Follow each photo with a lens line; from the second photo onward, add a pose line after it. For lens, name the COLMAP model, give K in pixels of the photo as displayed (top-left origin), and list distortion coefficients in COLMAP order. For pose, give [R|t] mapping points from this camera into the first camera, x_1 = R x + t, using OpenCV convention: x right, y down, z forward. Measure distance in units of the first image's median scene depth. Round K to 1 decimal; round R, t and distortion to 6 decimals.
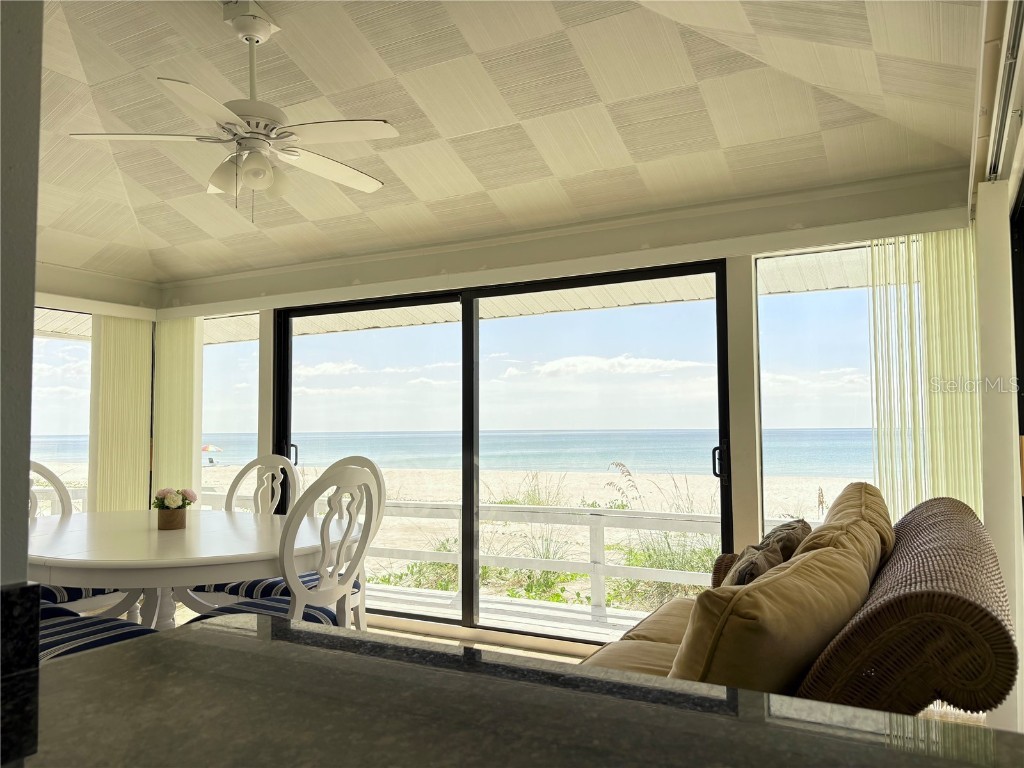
lens RADIAL K [[784.0, 0, 522.0], [0, 784.0, 385.4], [0, 0, 1]] dist [0.026713, -0.002871]
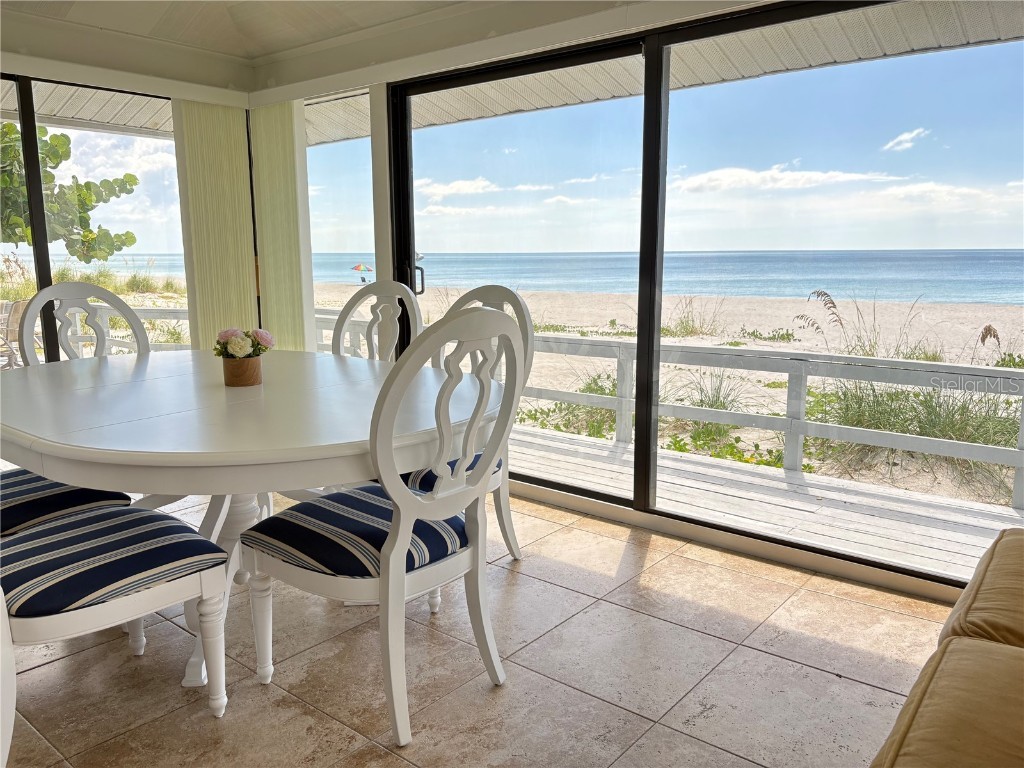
lens RADIAL K [[779.9, 0, 515.1], [0, 779.9, 385.3], [0, 0, 1]] dist [0.075360, -0.094914]
pose [[0.982139, 0.035557, -0.184768, -0.046169], [0.007013, 0.974382, 0.224789, 0.015663], [0.188028, -0.222070, 0.956729, 0.243394]]
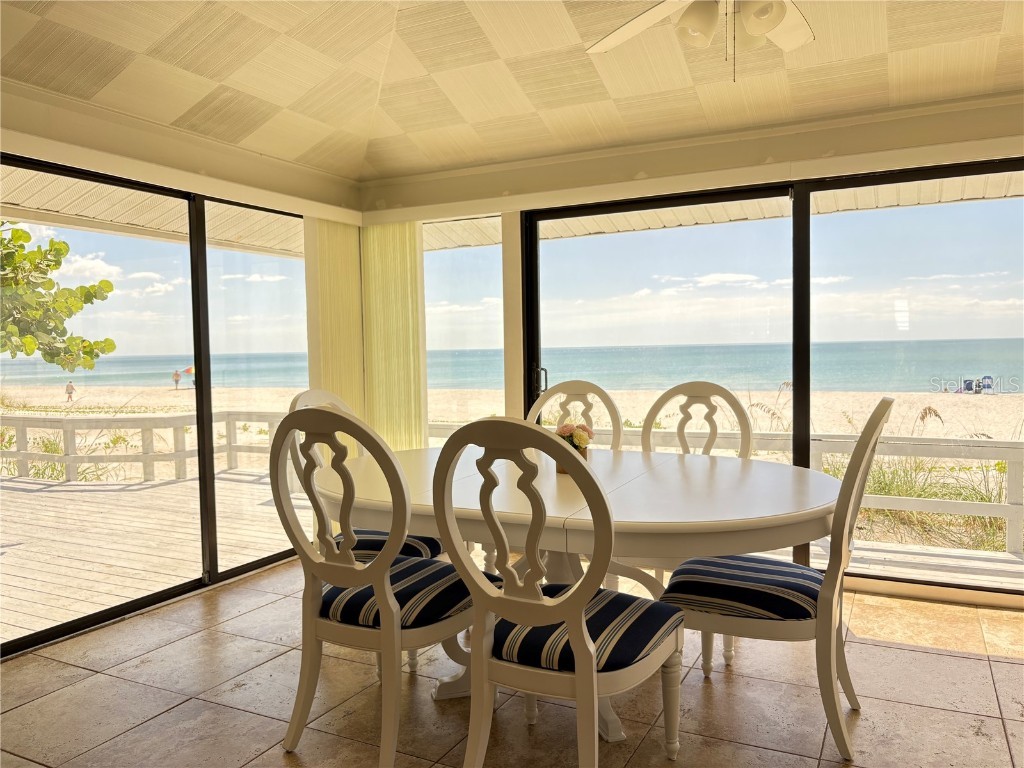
lens RADIAL K [[784.0, 0, 522.0], [0, 784.0, 385.4], [0, 0, 1]] dist [0.026713, -0.002871]
pose [[0.999096, -0.012435, 0.040659, -0.359852], [0.008120, 0.994480, 0.104611, 0.003371], [-0.041736, -0.104186, 0.993682, 0.133308]]
